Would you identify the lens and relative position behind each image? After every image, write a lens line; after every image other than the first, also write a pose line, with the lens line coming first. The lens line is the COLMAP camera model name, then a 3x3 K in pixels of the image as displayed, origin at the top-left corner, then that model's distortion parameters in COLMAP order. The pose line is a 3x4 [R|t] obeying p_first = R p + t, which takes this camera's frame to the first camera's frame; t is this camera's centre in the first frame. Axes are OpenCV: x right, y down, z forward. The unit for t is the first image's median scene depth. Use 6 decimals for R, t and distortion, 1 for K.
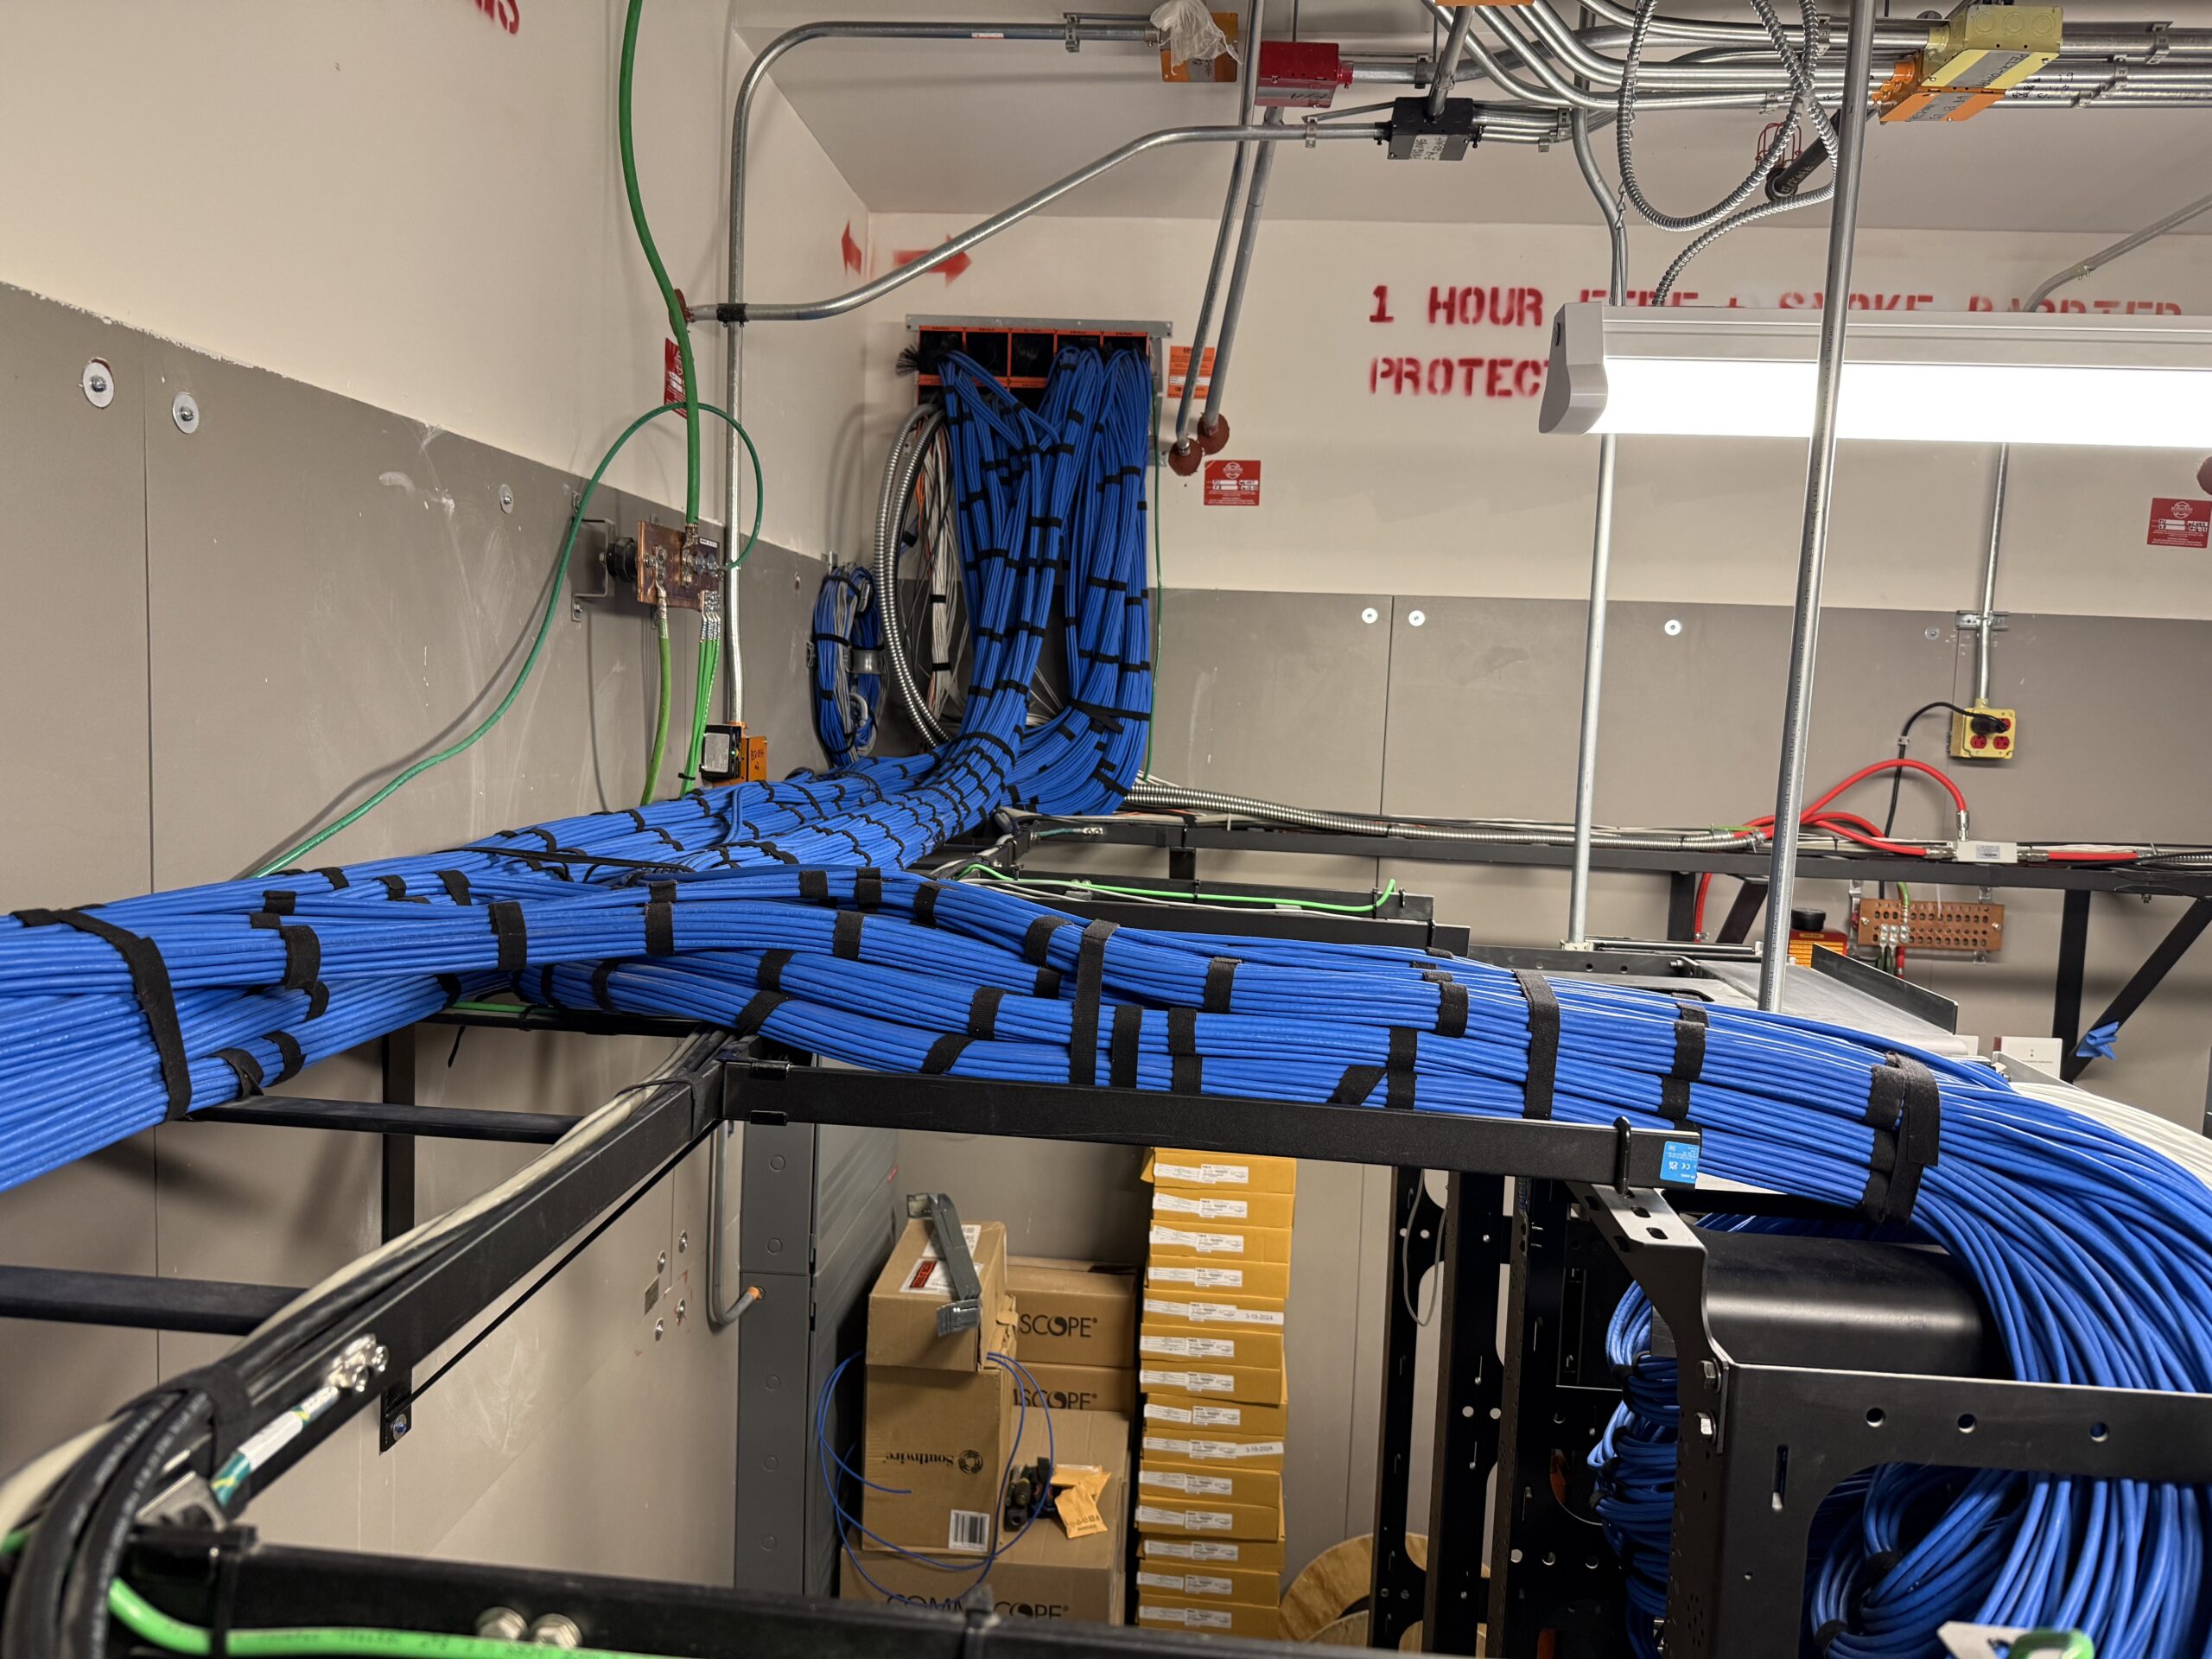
lens RADIAL K [[1563.5, 0, 1089.8], [0, 1563.5, 823.4], [0, 0, 1]] dist [0.038190, -0.043916]
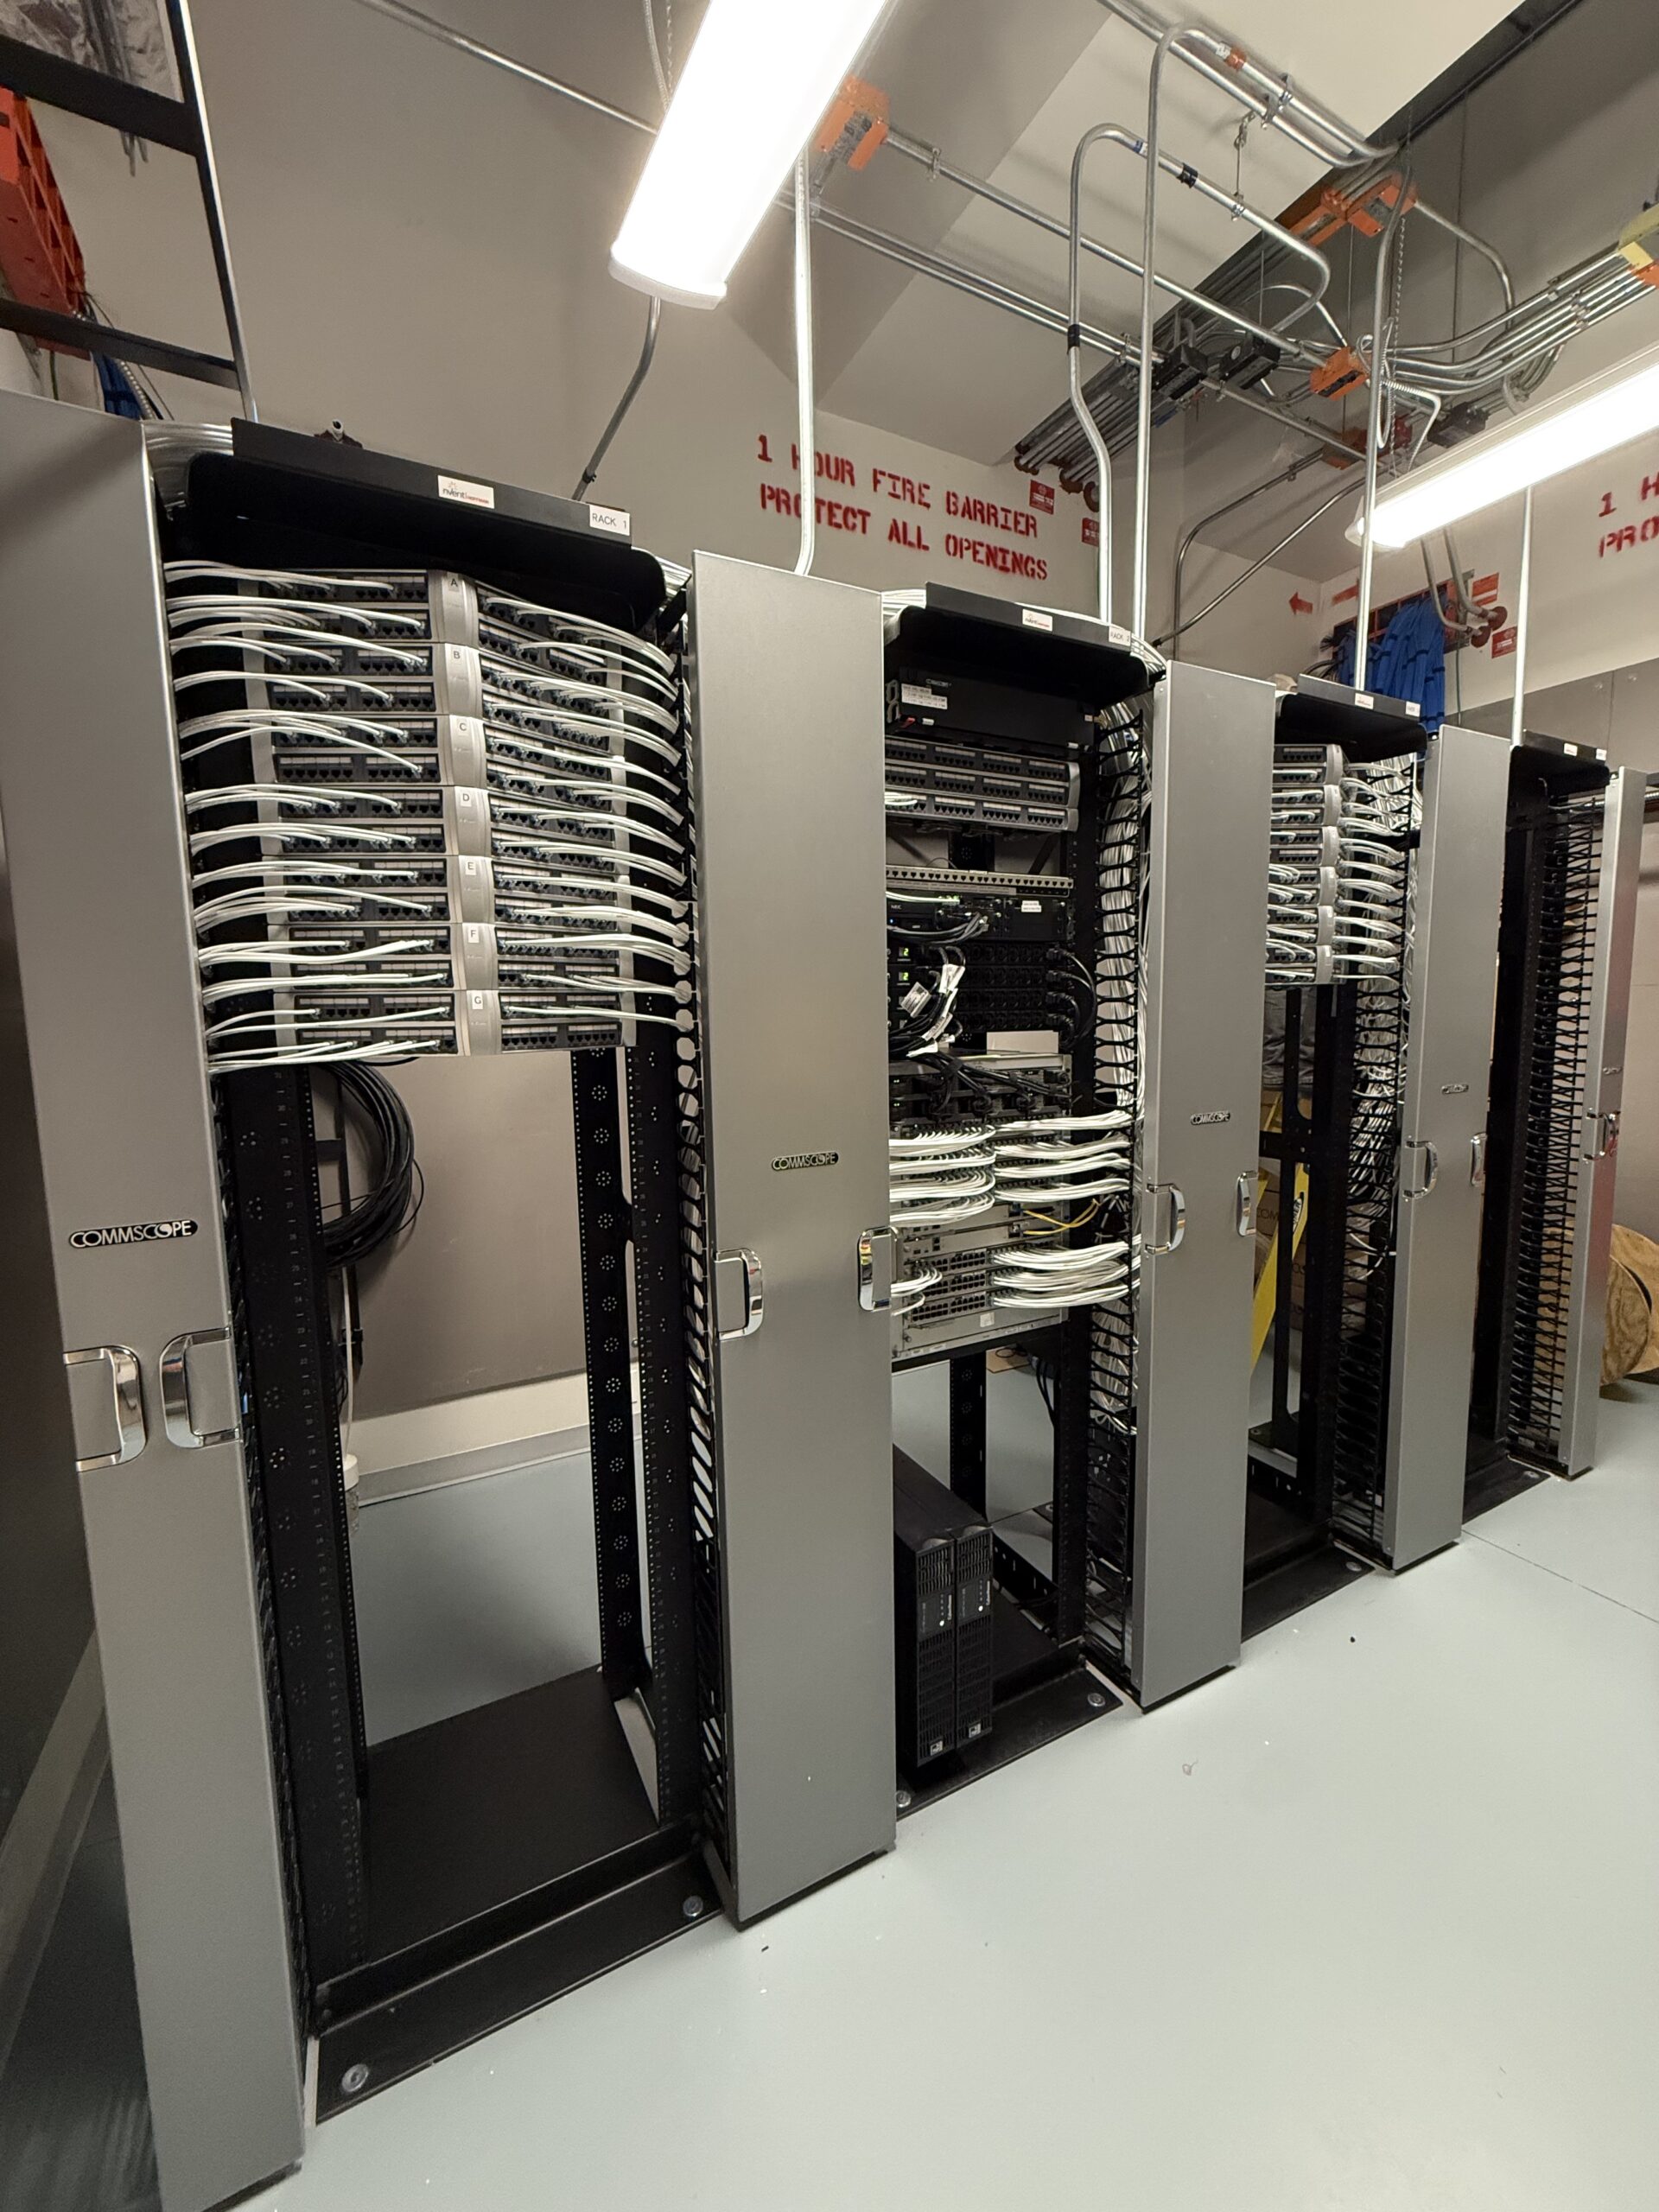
lens RADIAL K [[878.9, 0, 830.2], [0, 878.9, 1100.7], [0, 0, 1]] dist [-0.000586, -0.000024]
pose [[0.534136, 0.043970, -0.844254, 0.600196], [-0.030964, 0.998994, 0.032439, 0.338016], [0.844831, 0.008815, 0.534960, -0.248146]]
